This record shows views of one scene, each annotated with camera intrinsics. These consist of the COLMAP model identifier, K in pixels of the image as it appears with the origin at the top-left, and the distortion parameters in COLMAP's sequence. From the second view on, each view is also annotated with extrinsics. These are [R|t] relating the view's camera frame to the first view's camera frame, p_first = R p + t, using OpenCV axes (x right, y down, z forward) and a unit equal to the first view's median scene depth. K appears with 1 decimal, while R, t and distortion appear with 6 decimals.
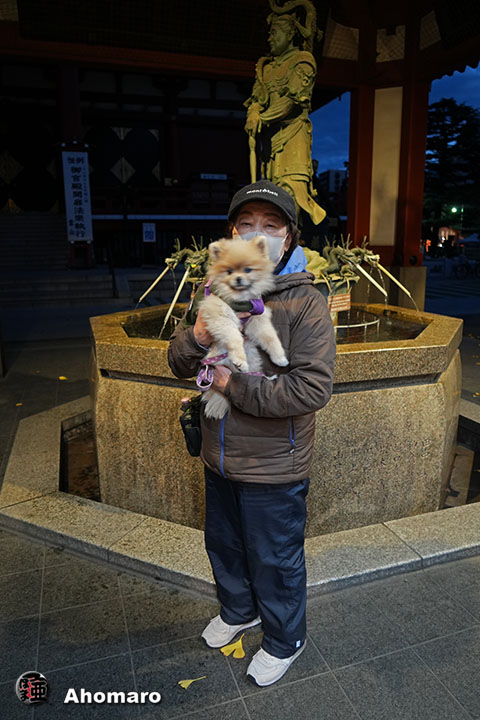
lens RADIAL K [[513.5, 0, 240.0], [0, 513.5, 361.1], [0, 0, 1]] dist [0.011406, 0.004391]
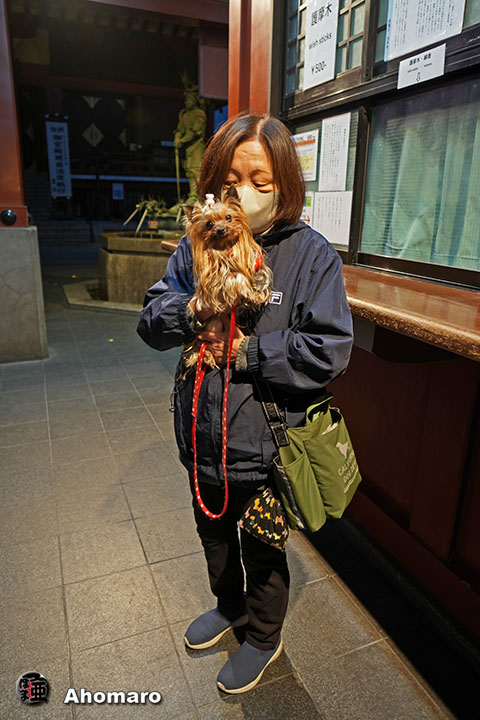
lens RADIAL K [[513.5, 0, 241.7], [0, 513.5, 358.6], [0, 0, 1]] dist [0.011406, 0.004391]
pose [[0.997328, 0.008082, 0.072602, 0.033695], [-0.012709, 0.997901, 0.063500, 0.070216], [-0.071937, -0.064253, 0.995337, -0.284597]]
